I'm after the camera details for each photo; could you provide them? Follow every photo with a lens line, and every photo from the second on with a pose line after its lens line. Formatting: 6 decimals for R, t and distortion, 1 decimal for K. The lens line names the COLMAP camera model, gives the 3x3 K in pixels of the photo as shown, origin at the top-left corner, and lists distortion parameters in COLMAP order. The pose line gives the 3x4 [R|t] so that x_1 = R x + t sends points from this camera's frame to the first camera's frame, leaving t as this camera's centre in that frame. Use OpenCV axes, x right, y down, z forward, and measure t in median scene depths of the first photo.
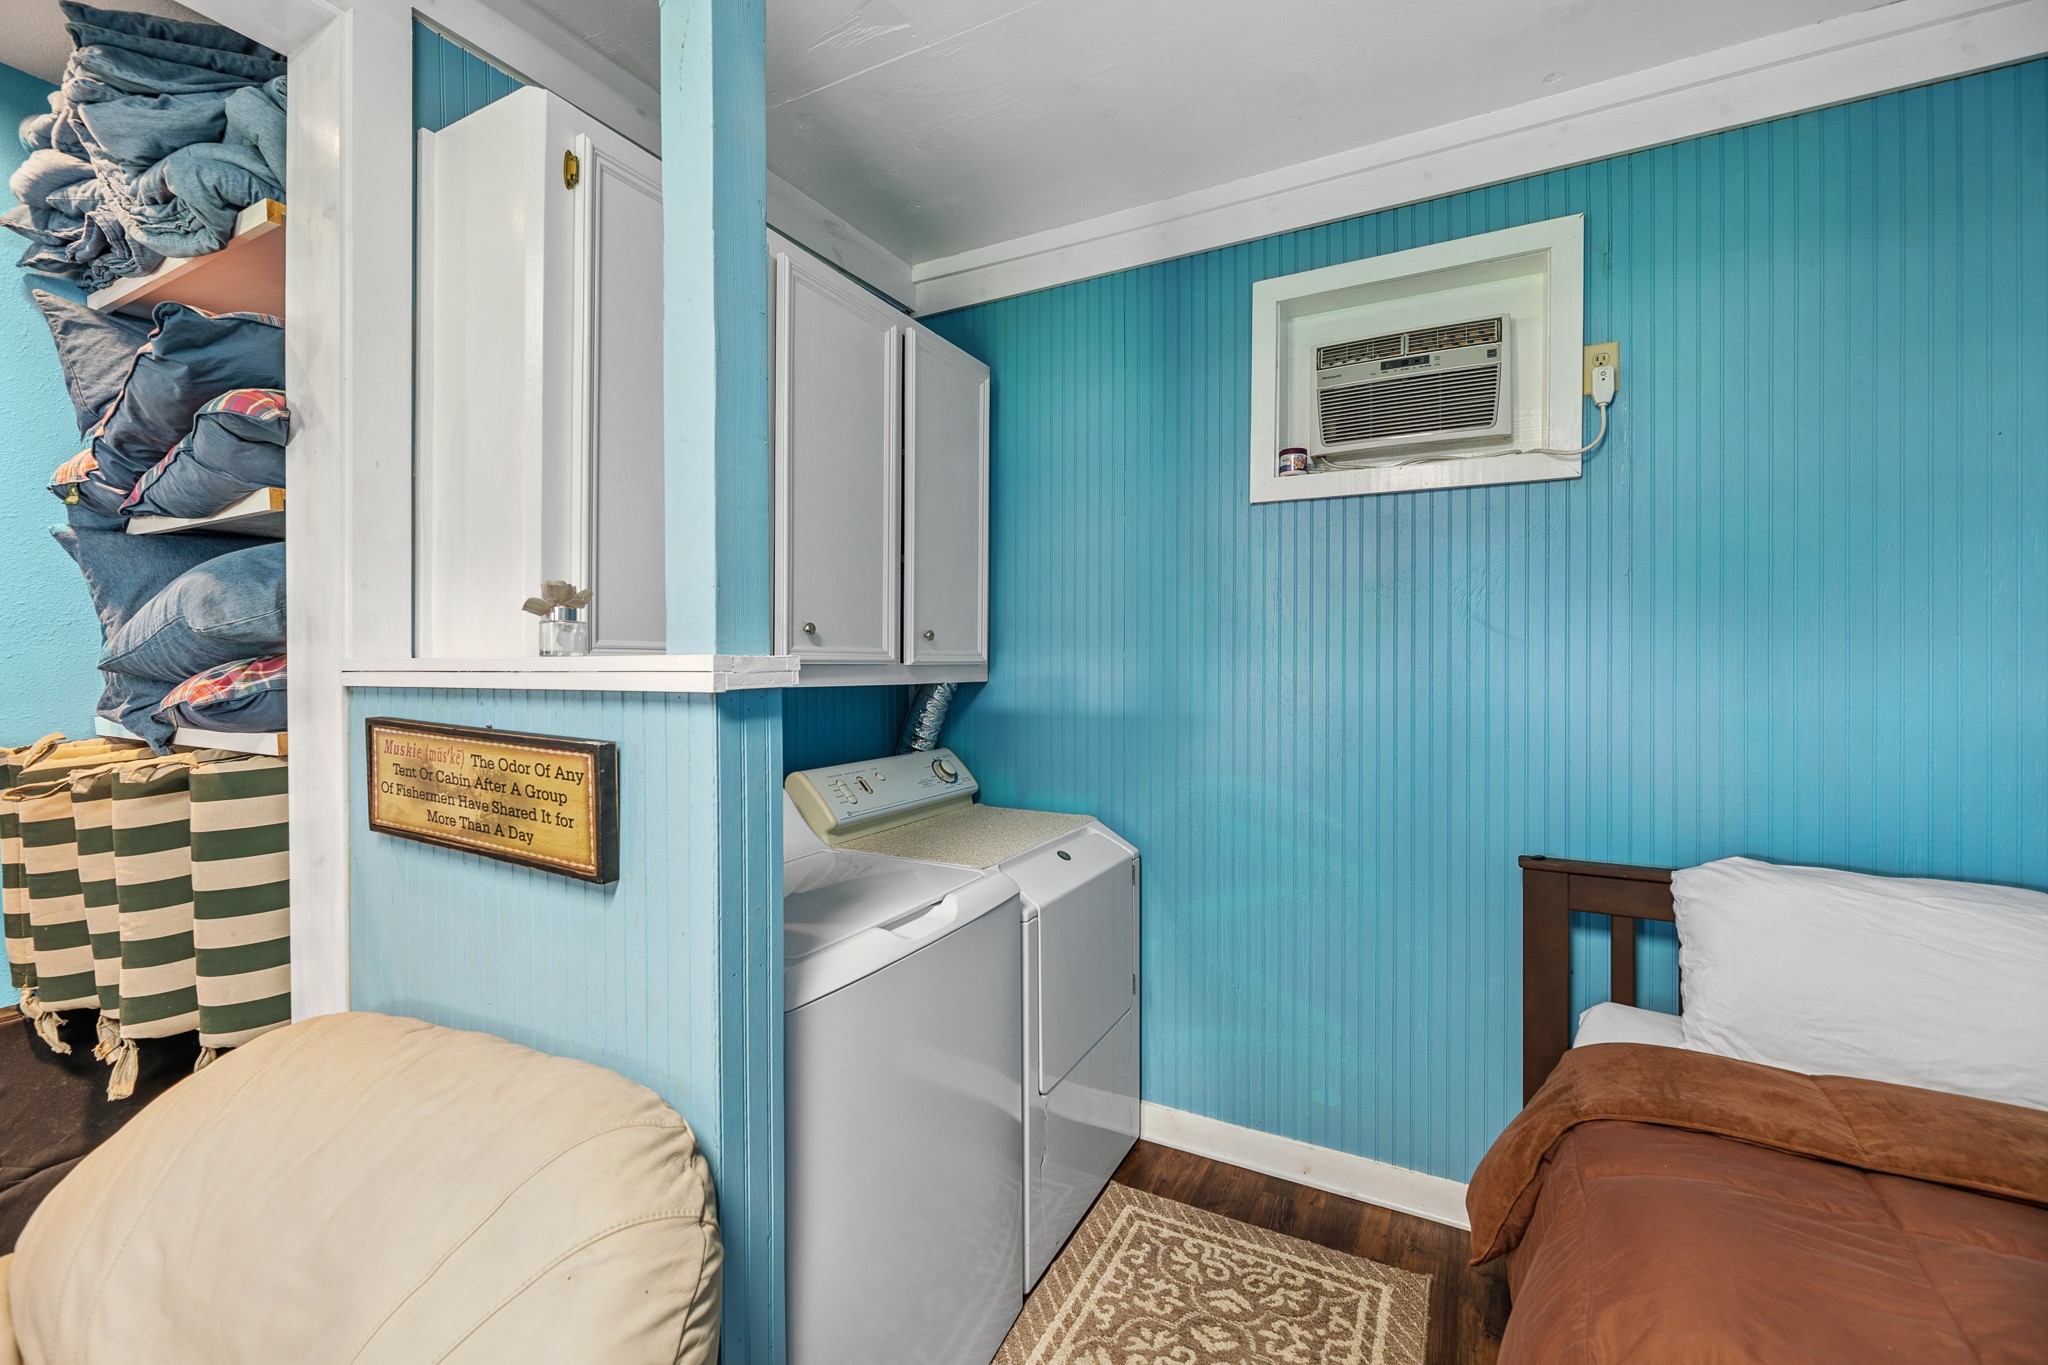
lens RADIAL K [[829.6, 0, 1067.7], [0, 829.6, 665.5], [0, 0, 1]] dist [-0.000520, -0.001149]
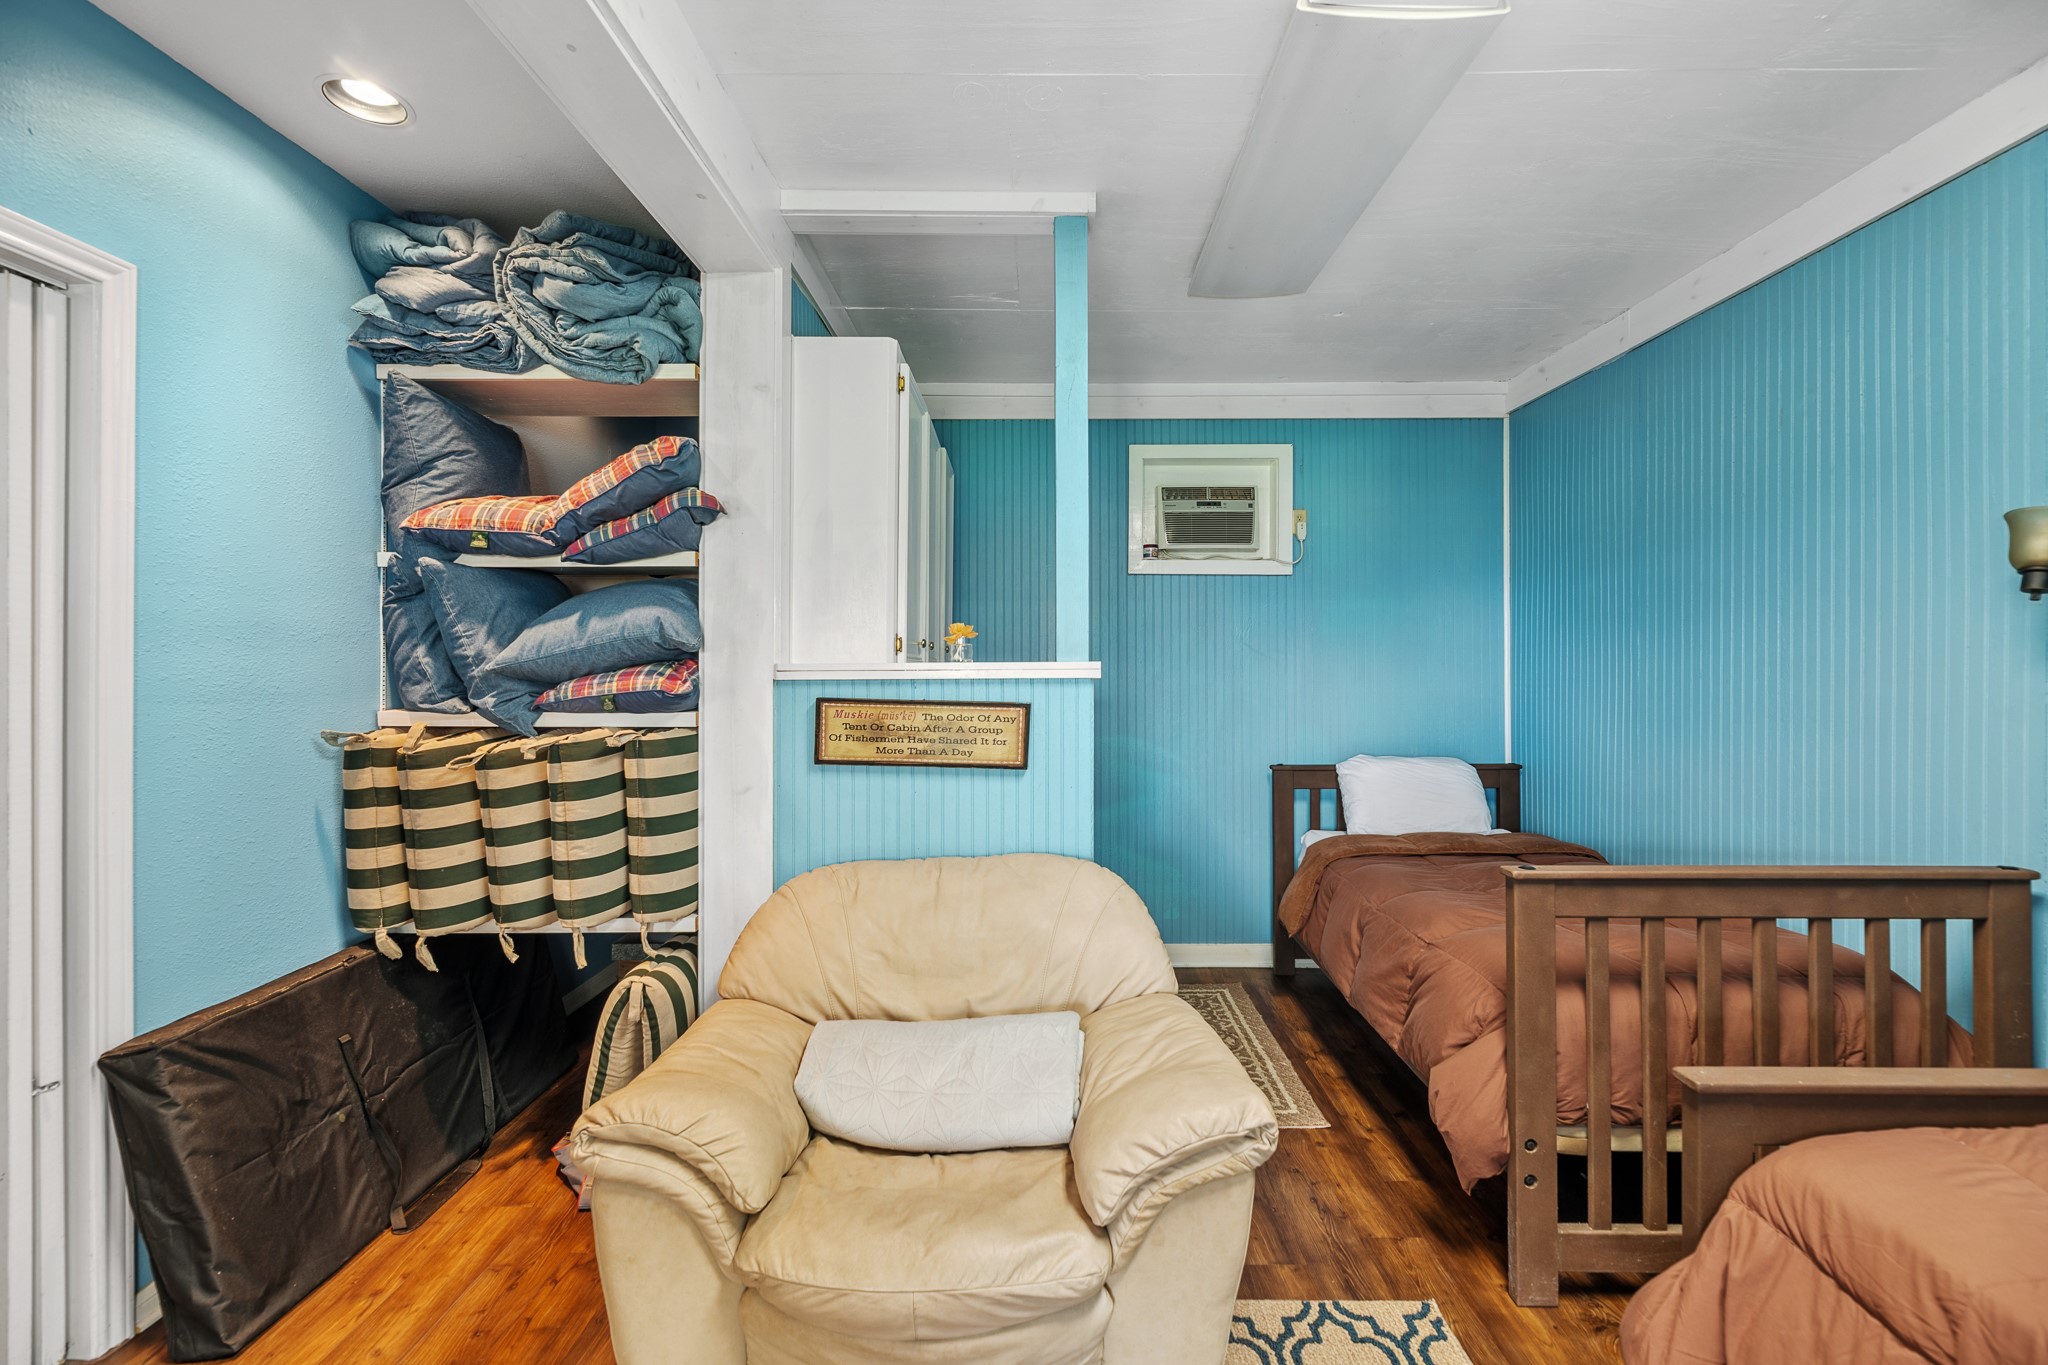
lens RADIAL K [[829.6, 0, 1067.7], [0, 829.6, 665.1], [0, 0, 1]] dist [-0.000520, -0.001149]
pose [[0.880478, 0.002495, 0.474081, -0.993789], [0.002771, 0.999942, -0.010408, 0.012305], [-0.474079, 0.010478, 0.880420, -0.622092]]
